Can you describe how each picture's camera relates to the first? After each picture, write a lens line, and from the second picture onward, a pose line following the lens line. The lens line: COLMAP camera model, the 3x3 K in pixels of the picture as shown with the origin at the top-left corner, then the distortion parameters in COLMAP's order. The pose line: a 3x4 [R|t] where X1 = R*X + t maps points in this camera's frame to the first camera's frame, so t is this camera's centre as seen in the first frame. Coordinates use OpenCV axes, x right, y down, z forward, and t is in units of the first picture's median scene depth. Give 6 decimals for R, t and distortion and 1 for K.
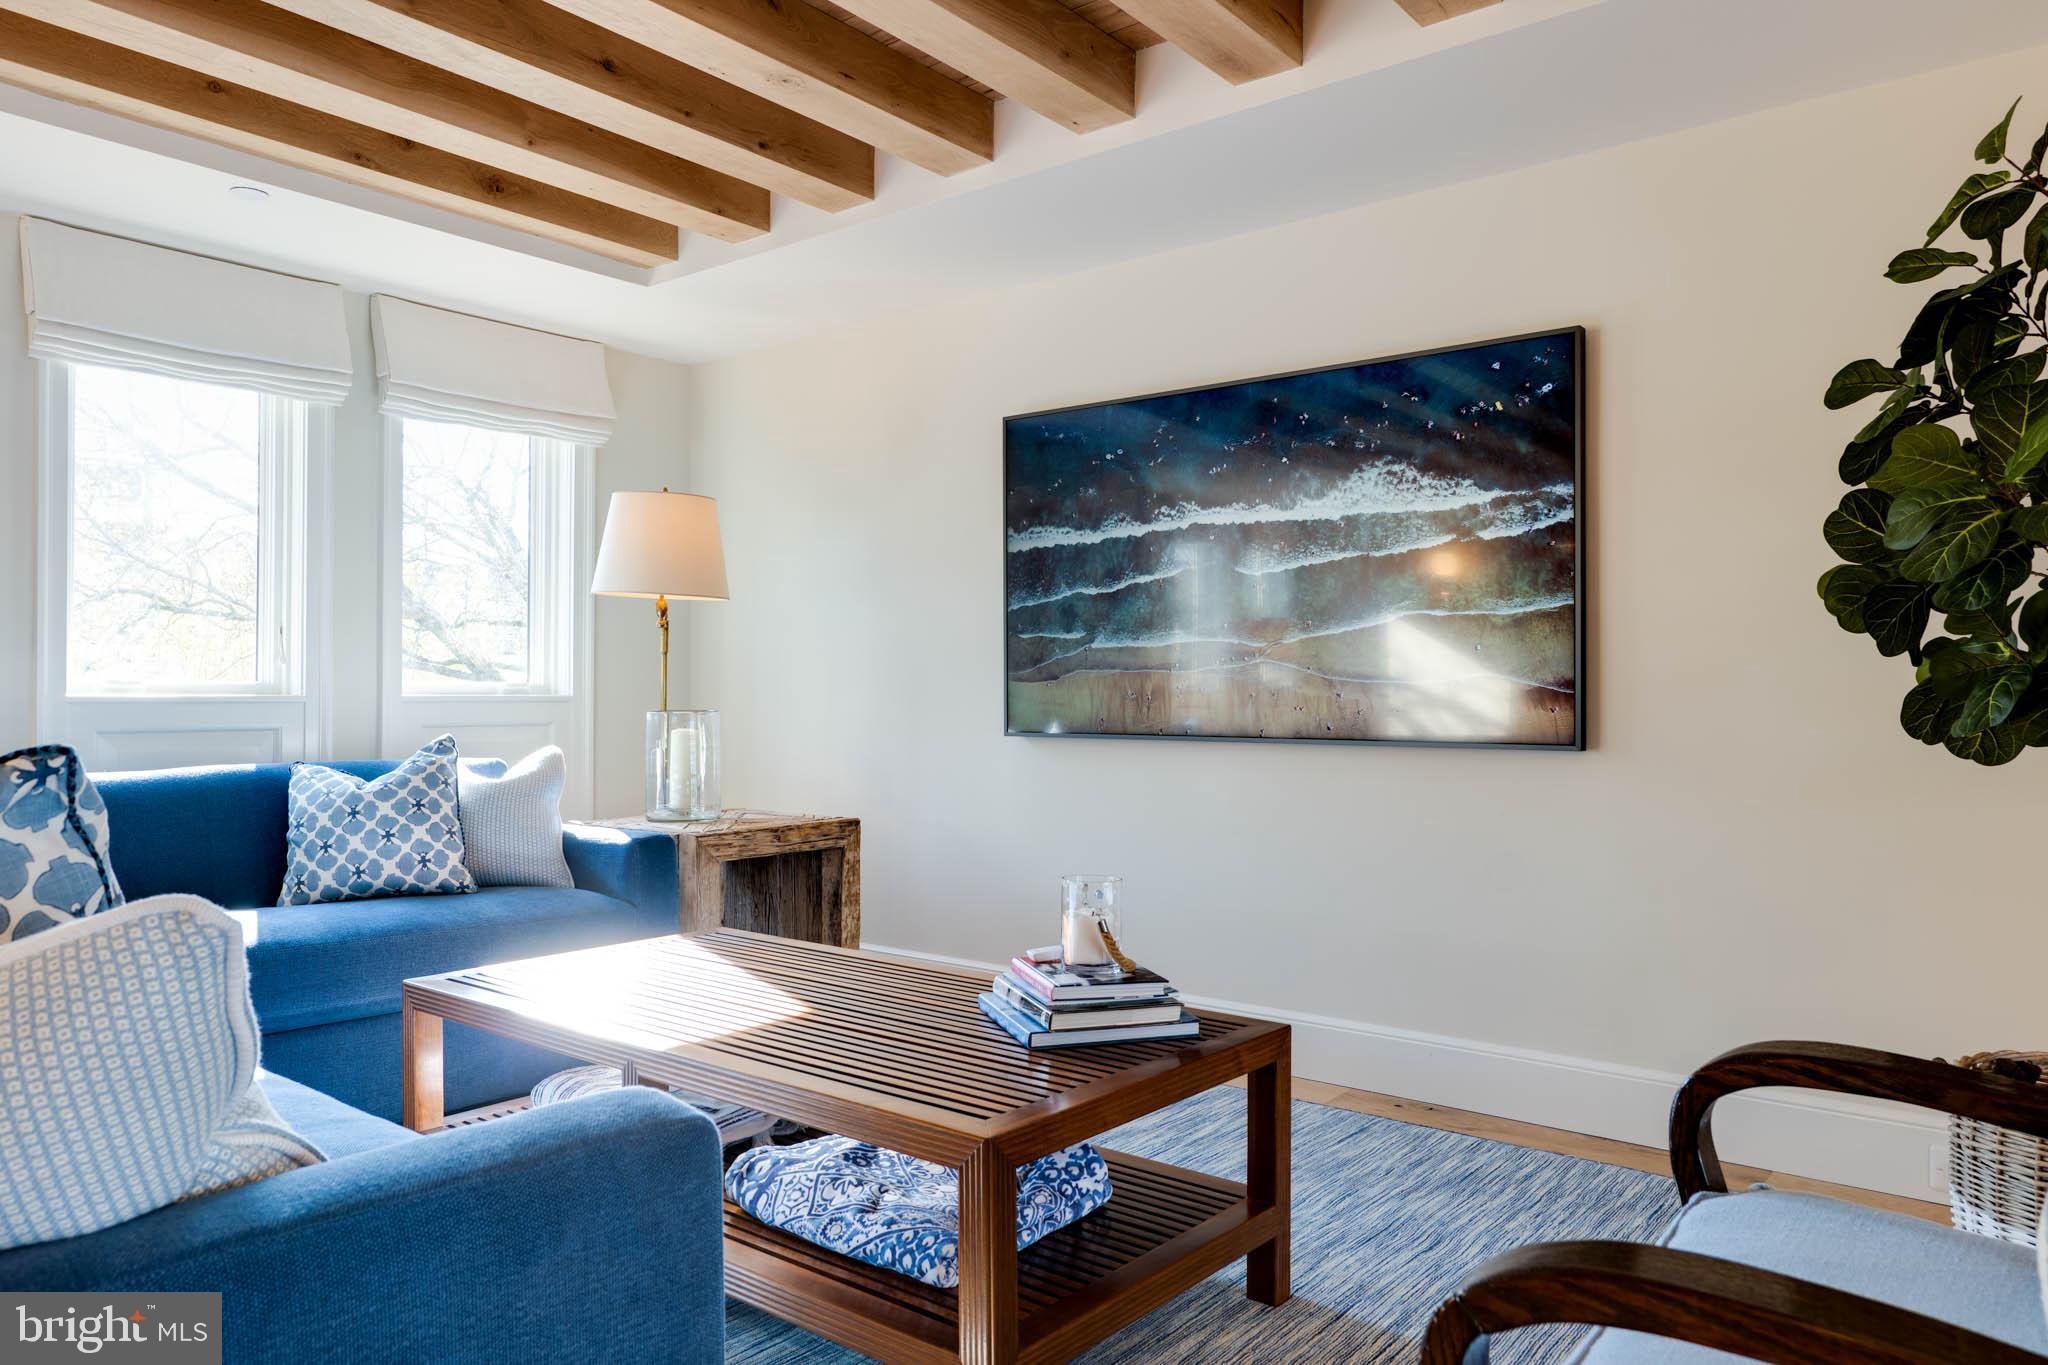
lens RADIAL K [[1400.0, 0, 1051.6], [0, 1400.0, 684.1], [0, 0, 1]] dist [0.011225, -0.003452]
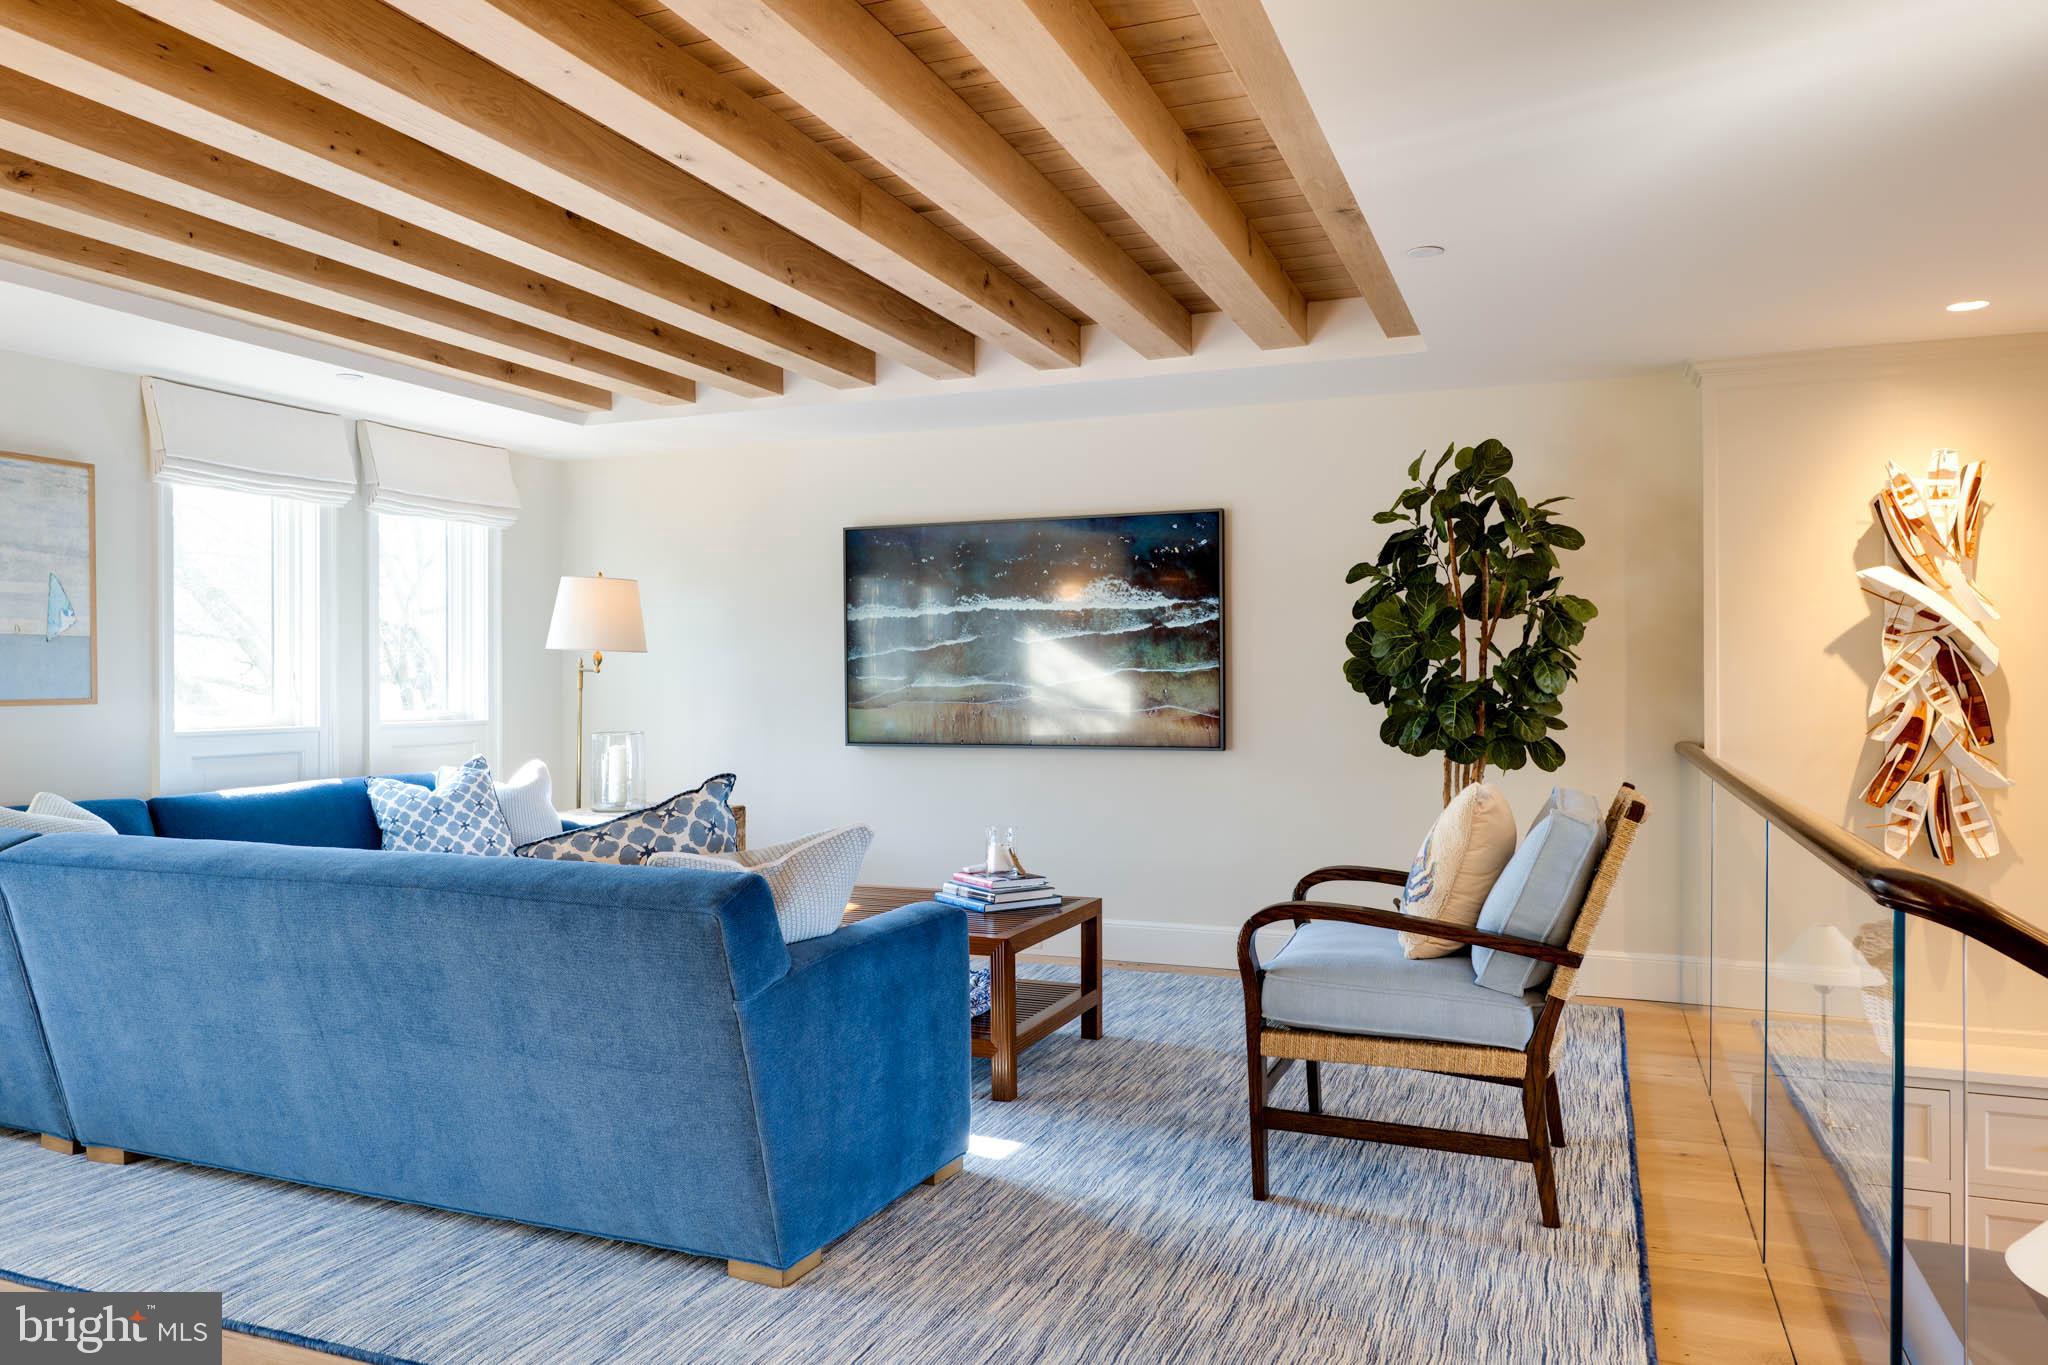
lens RADIAL K [[1400.0, 0, 1043.4], [0, 1400.0, 696.8], [0, 0, 1]] dist [0.011225, -0.003452]
pose [[0.959424, -0.010458, 0.281774, -0.322355], [0.005575, 0.999820, 0.018124, -0.051875], [-0.281913, -0.015818, 0.959310, -0.600066]]
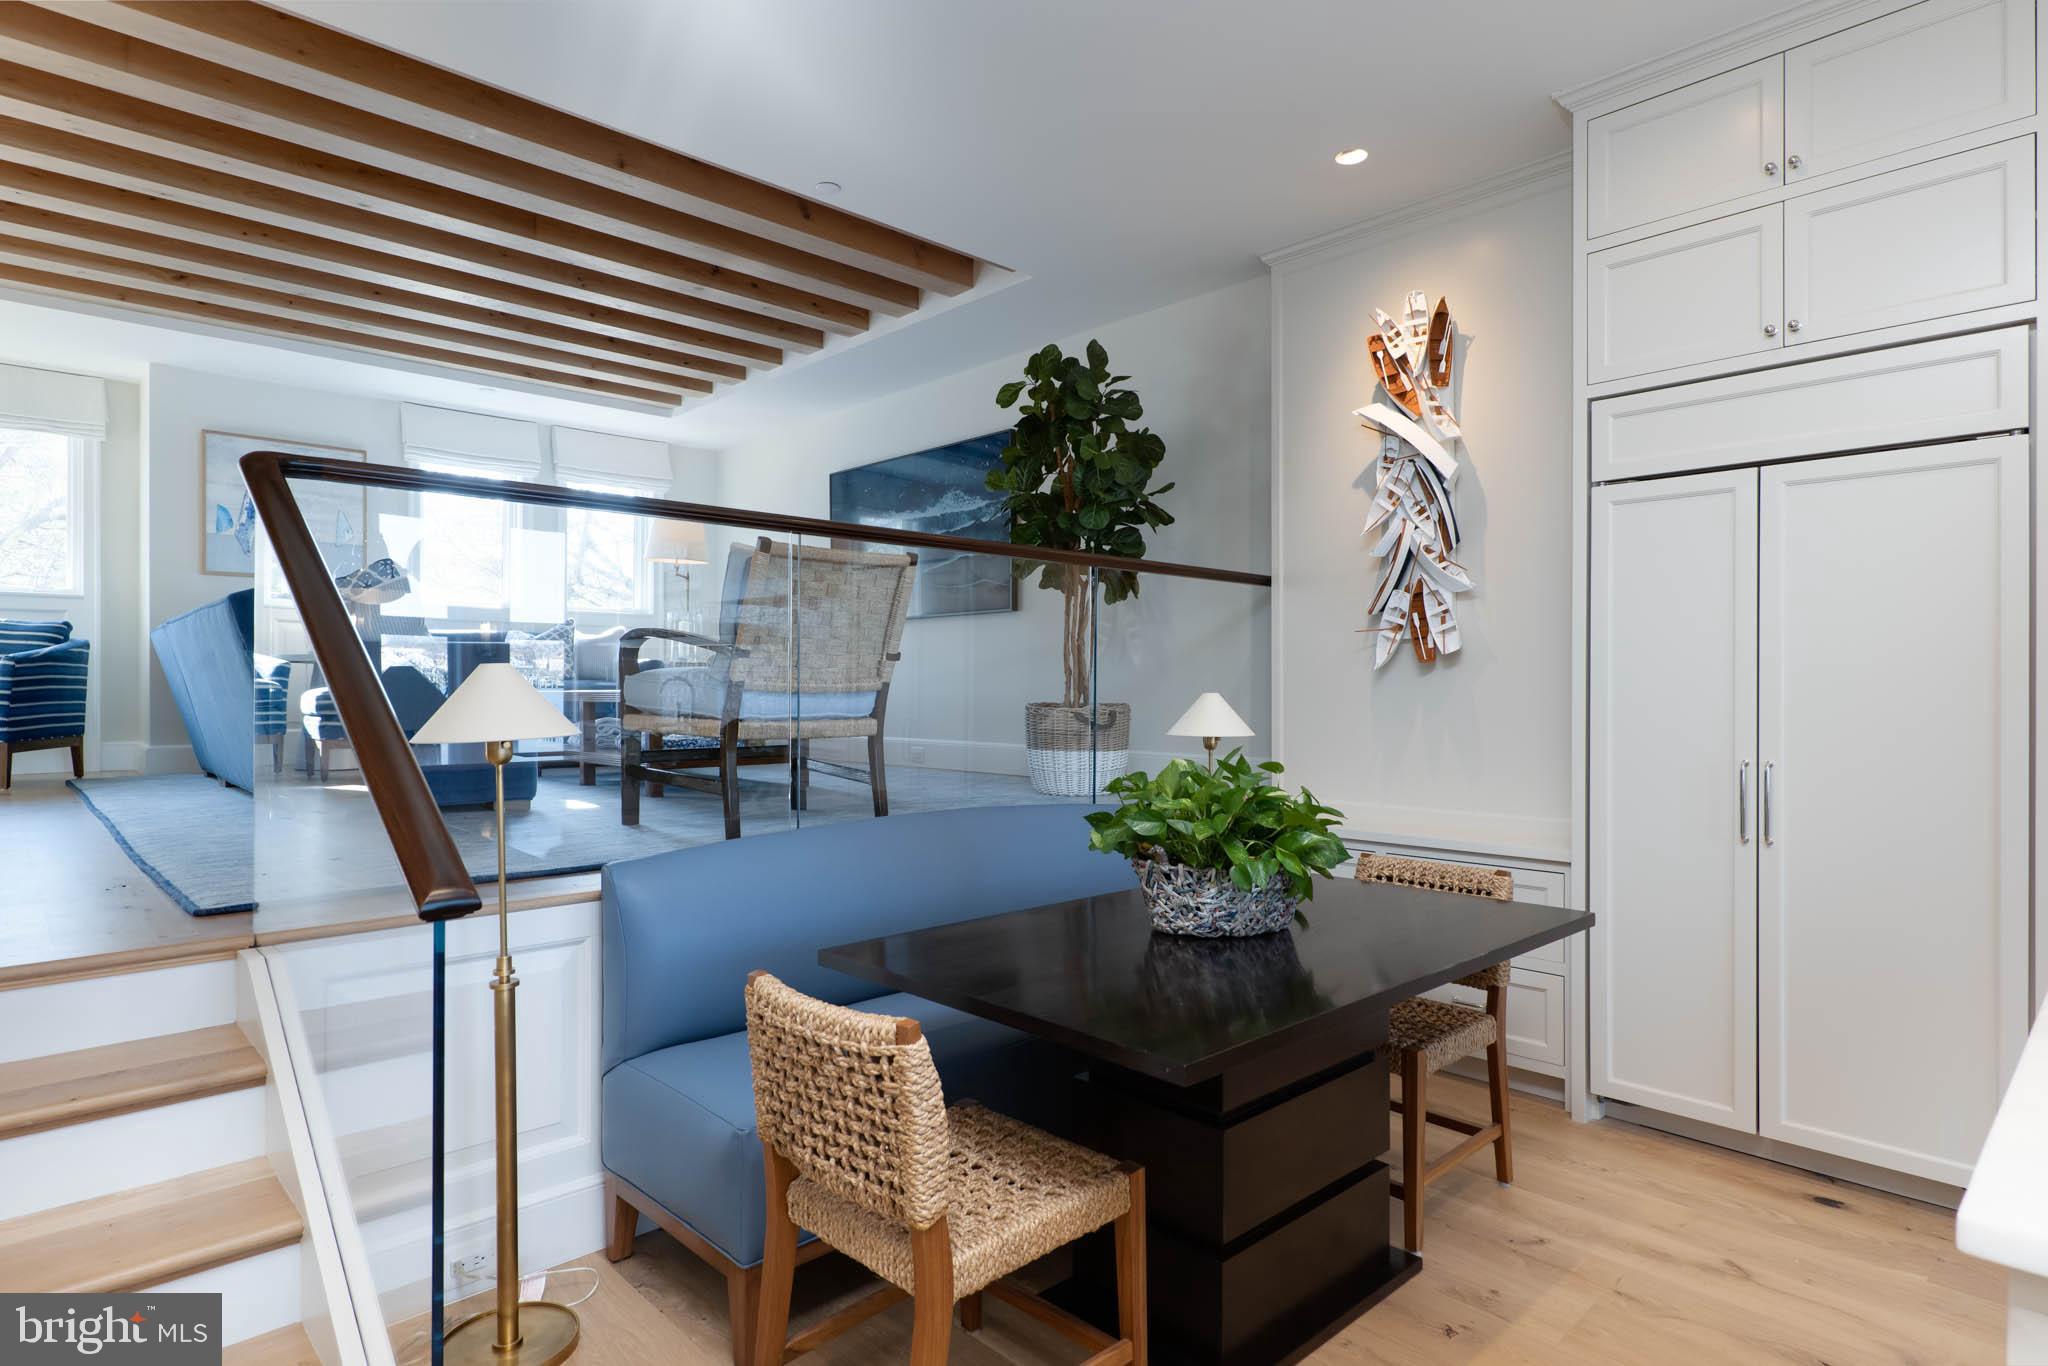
lens RADIAL K [[1082.3, 0, 1021.0], [0, 1082.3, 678.3], [0, 0, 1]] dist [0.014983, -0.000307]
pose [[0.990482, -0.003907, -0.137590, 0.626397], [0.004437, 0.999984, 0.003549, 0.150367], [0.137574, -0.004126, 0.990483, -0.766439]]
